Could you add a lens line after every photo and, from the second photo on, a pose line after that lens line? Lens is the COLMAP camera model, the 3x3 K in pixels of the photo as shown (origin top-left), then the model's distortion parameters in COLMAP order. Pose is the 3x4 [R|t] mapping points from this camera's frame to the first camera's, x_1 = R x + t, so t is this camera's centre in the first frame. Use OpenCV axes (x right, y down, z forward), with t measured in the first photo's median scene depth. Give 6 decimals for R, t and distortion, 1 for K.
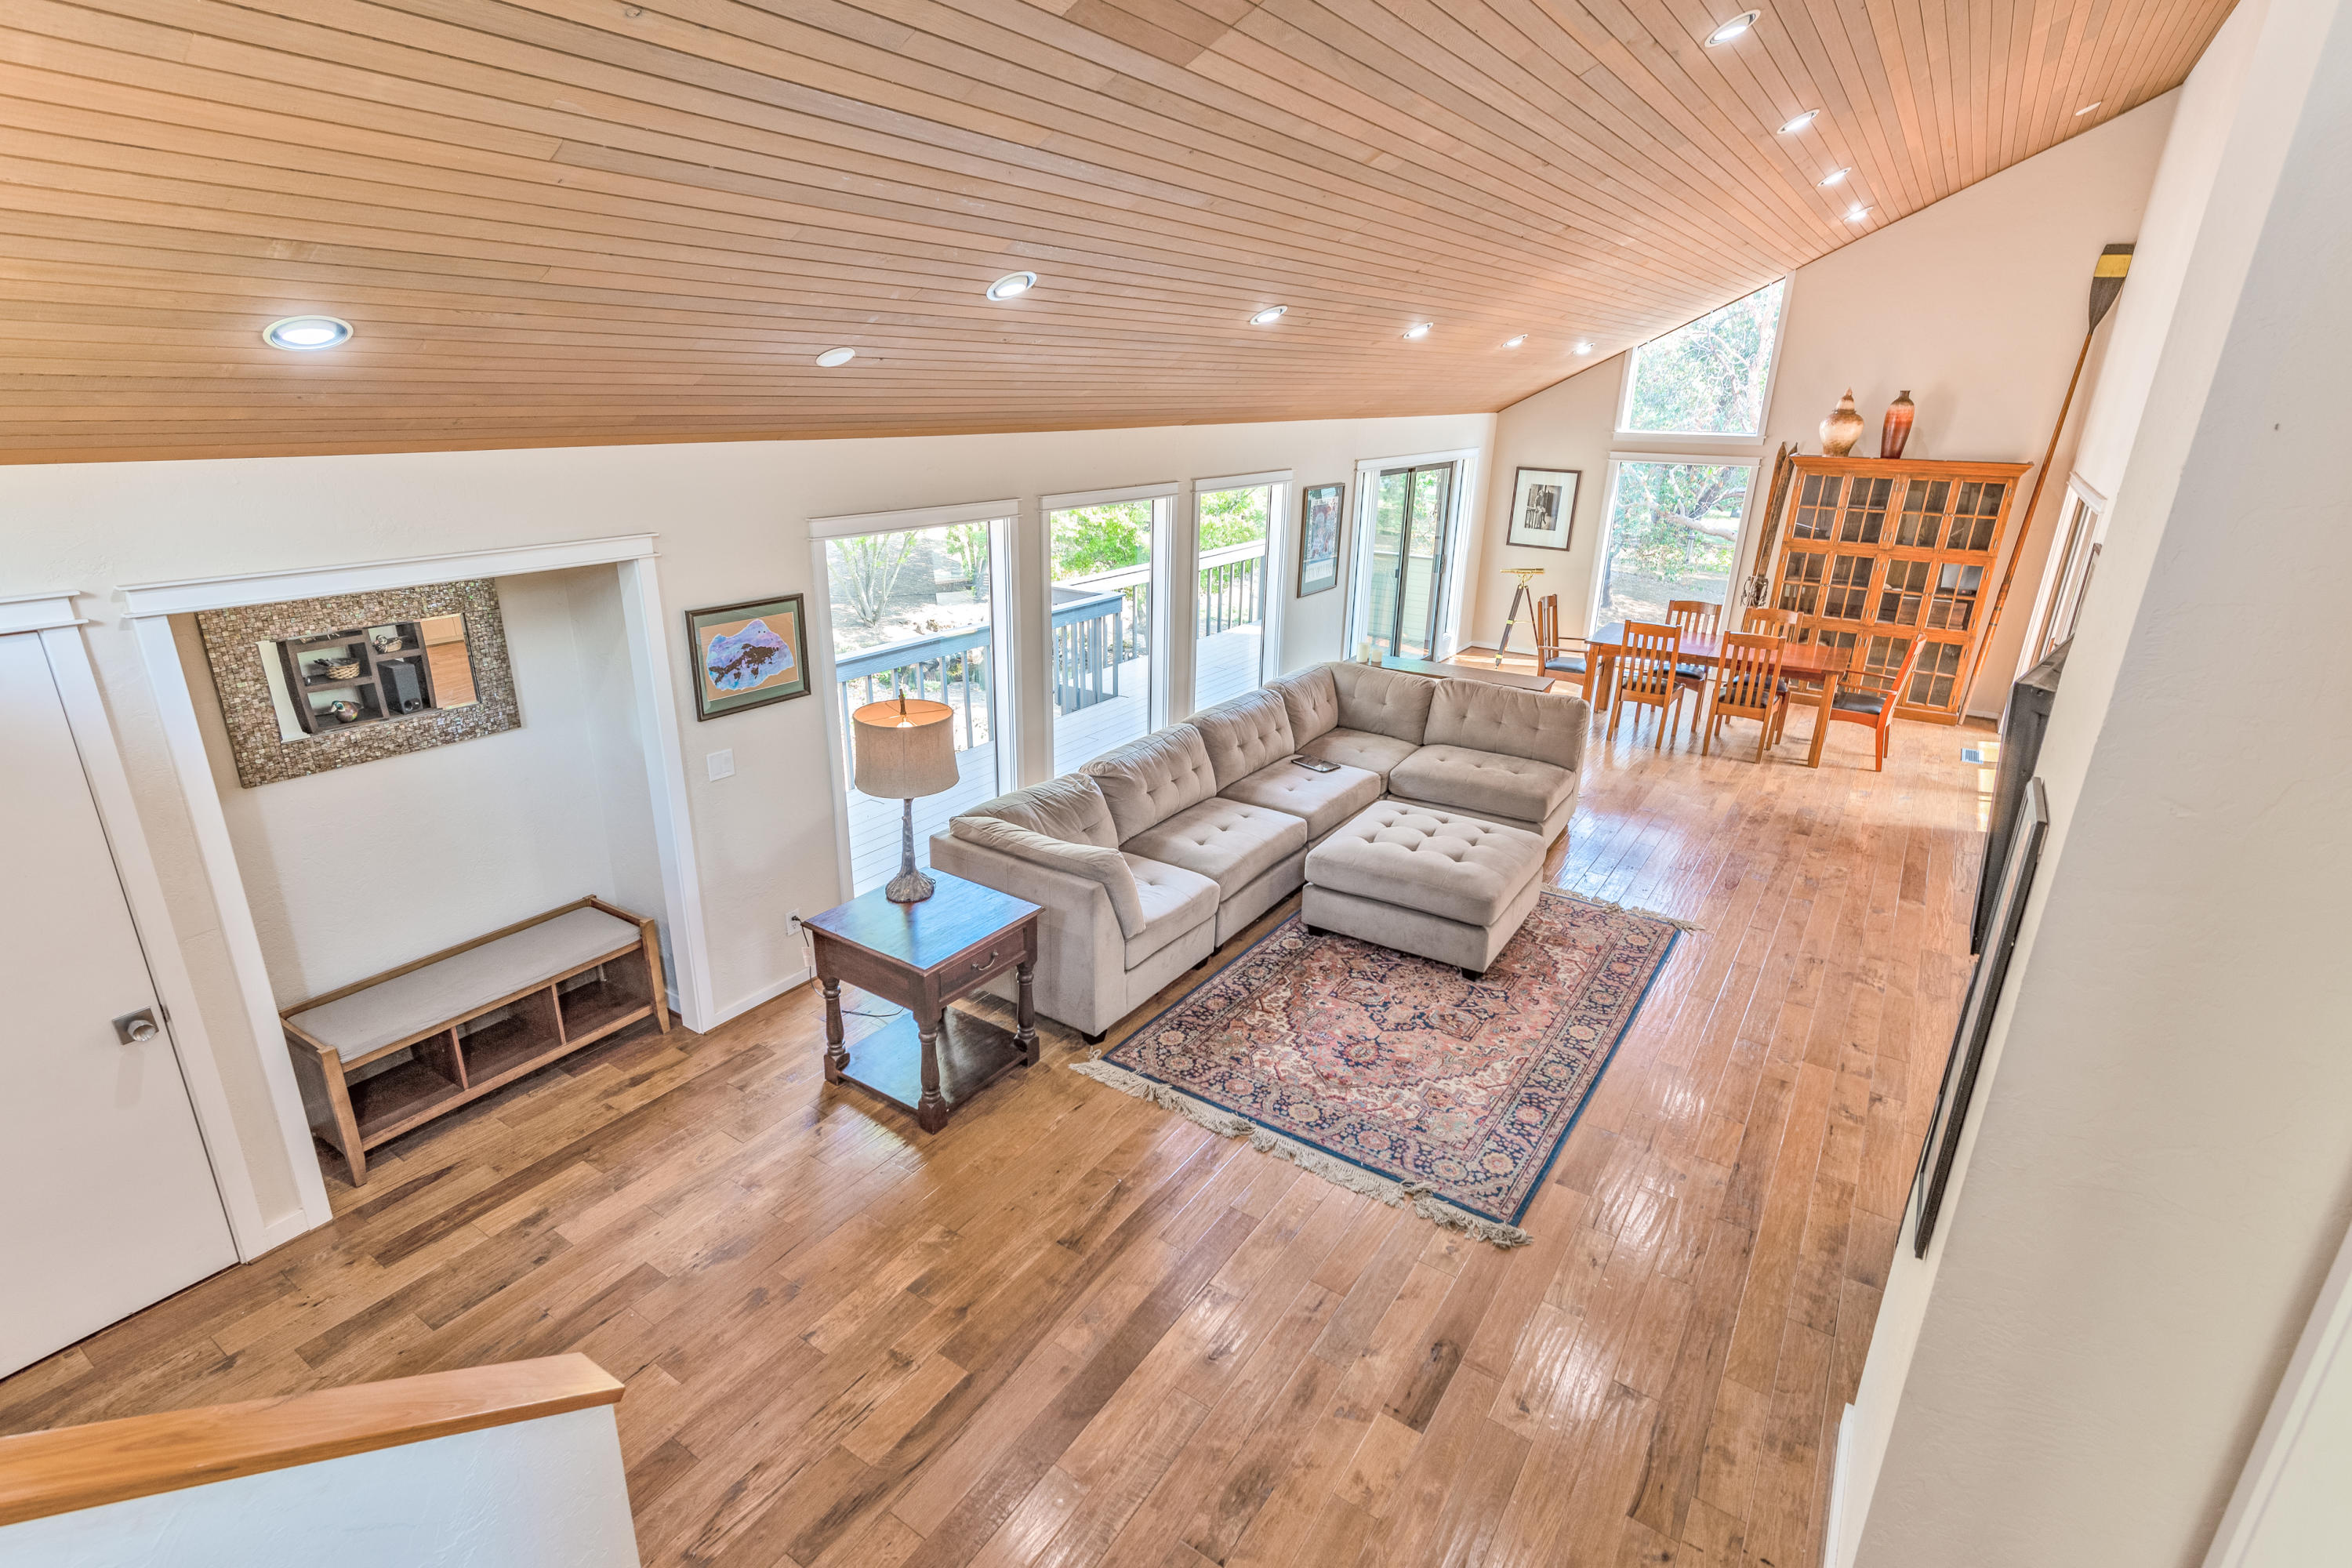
lens RADIAL K [[1128.6, 0, 1176.0], [0, 1128.6, 784.0], [0, 0, 1]] dist [0.052159, 0.000227]
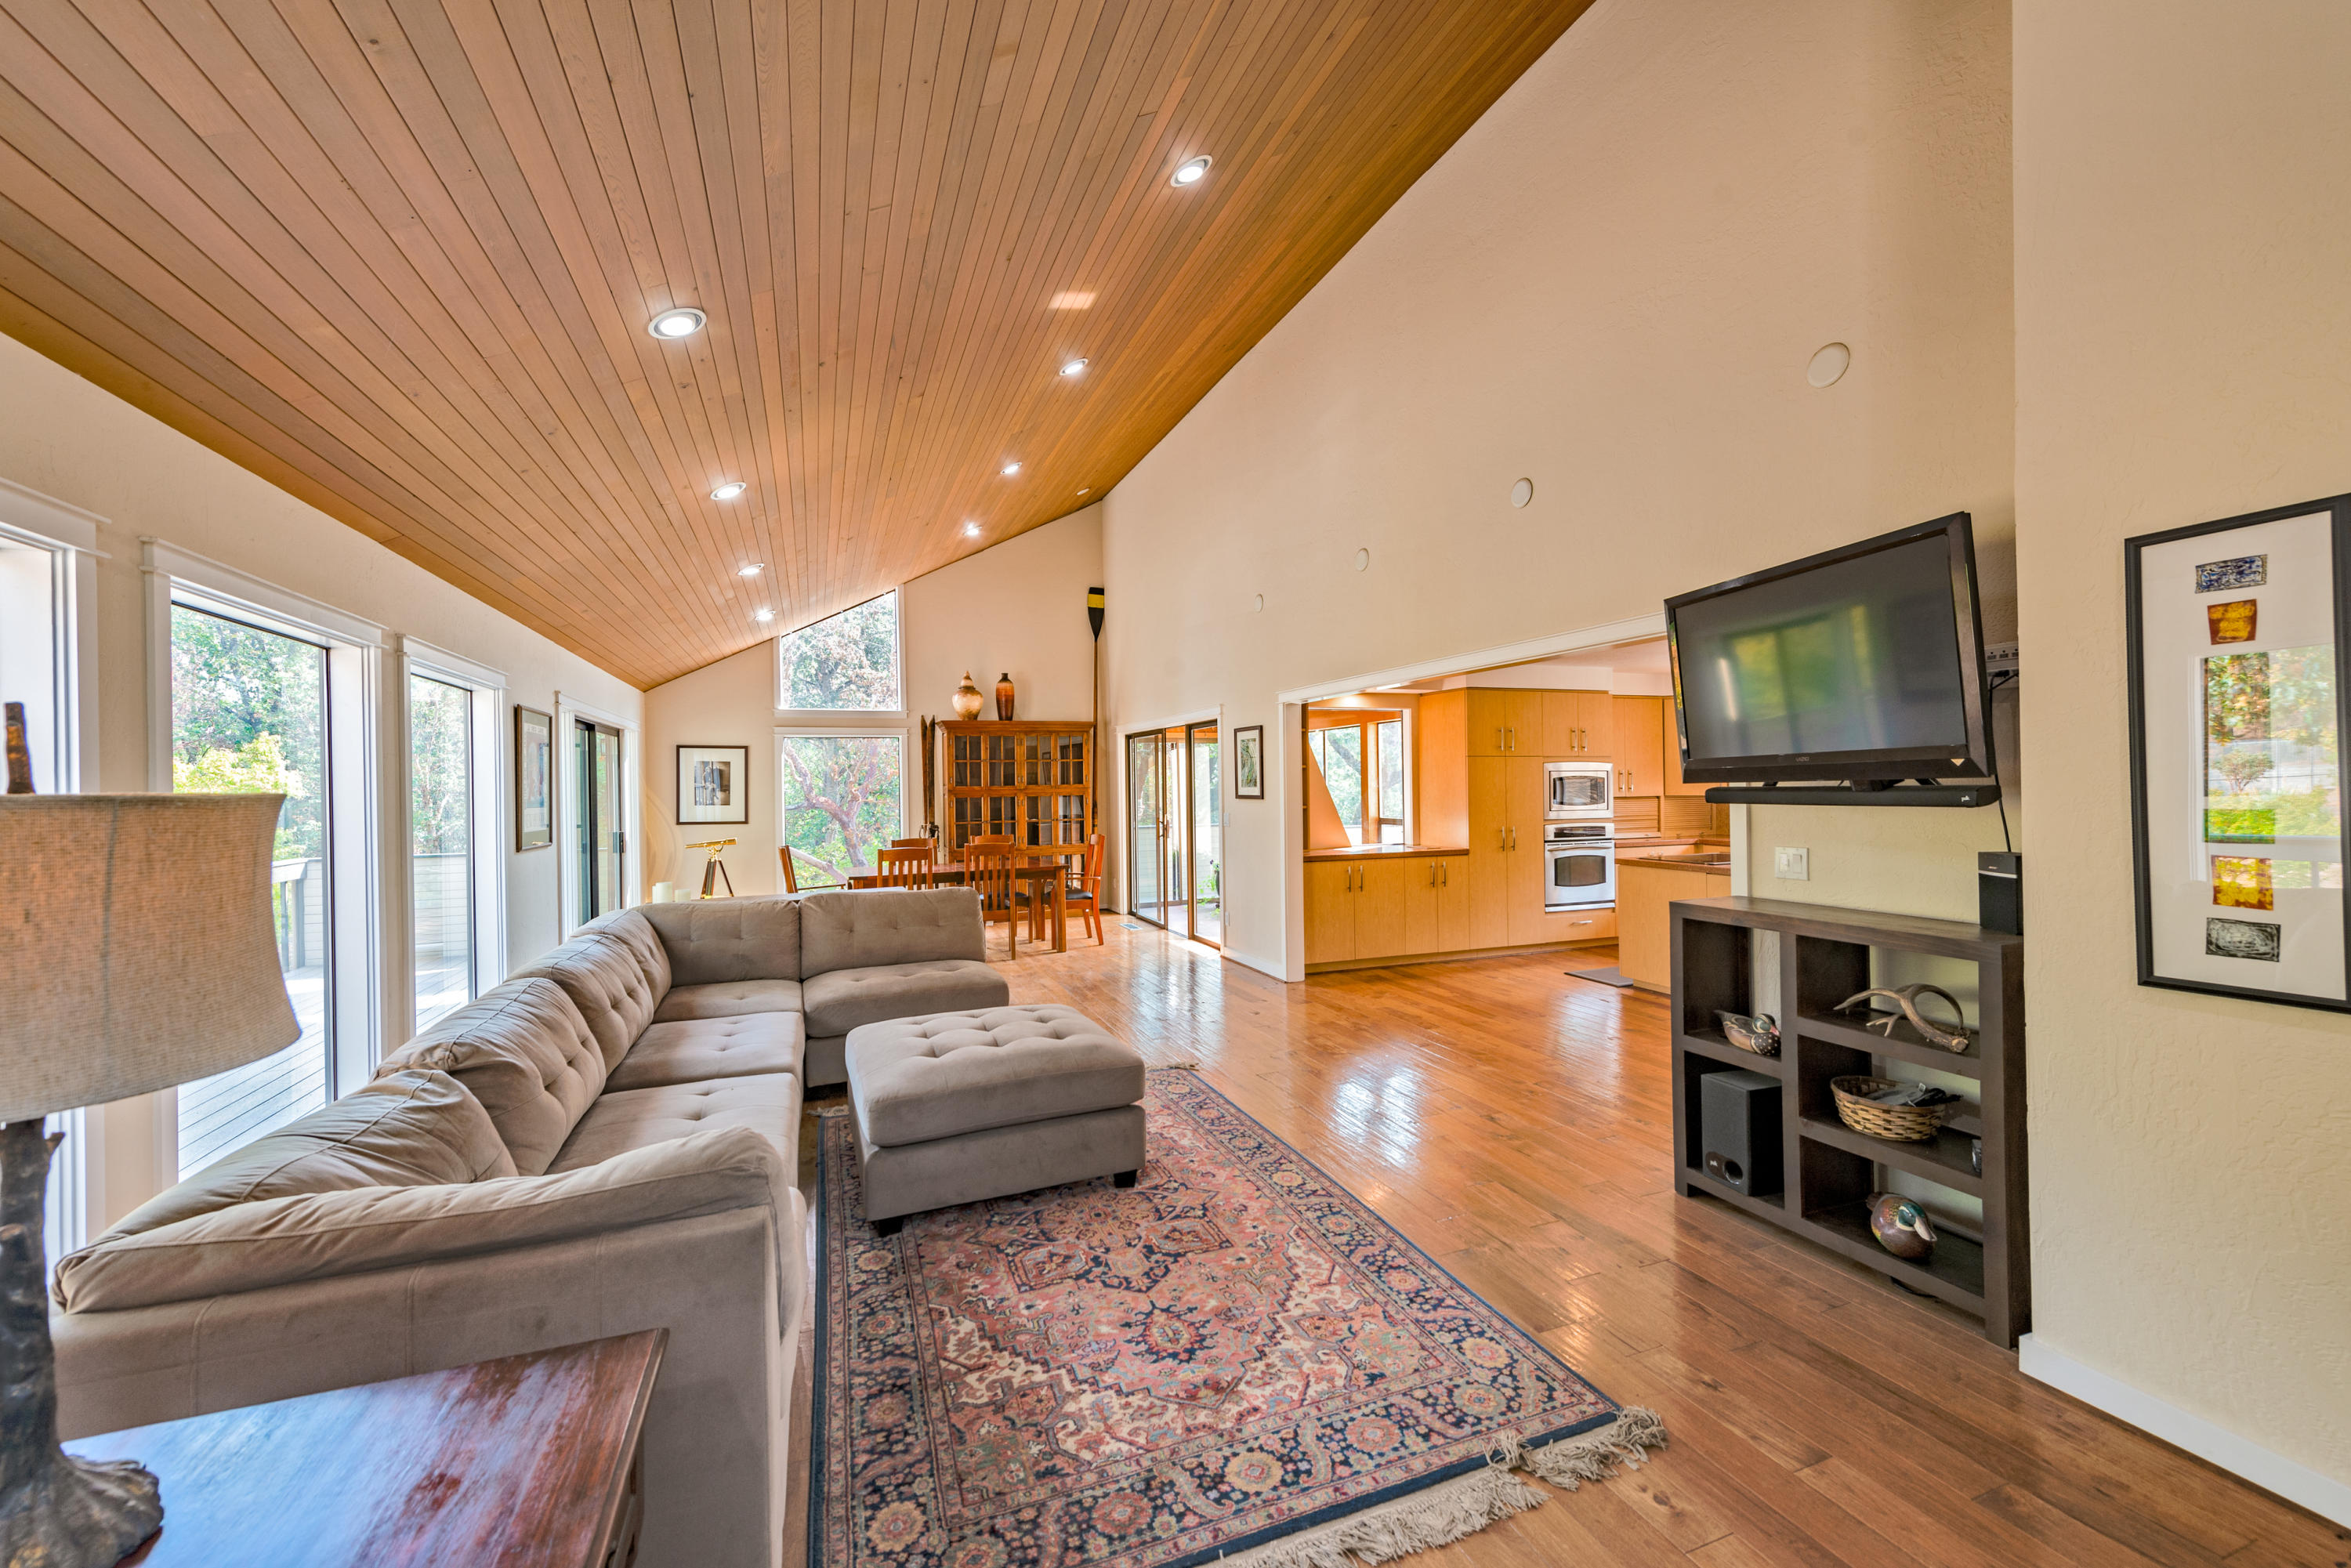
lens RADIAL K [[923.9, 0, 1165.5], [0, 923.9, 788.1], [0, 0, 1]] dist [0.013041, -0.000279]
pose [[0.581530, -0.033521, 0.812834, -0.203943], [0.301465, 0.936897, -0.177042, 0.040575], [-0.755607, 0.347996, 0.554939, 0.530675]]
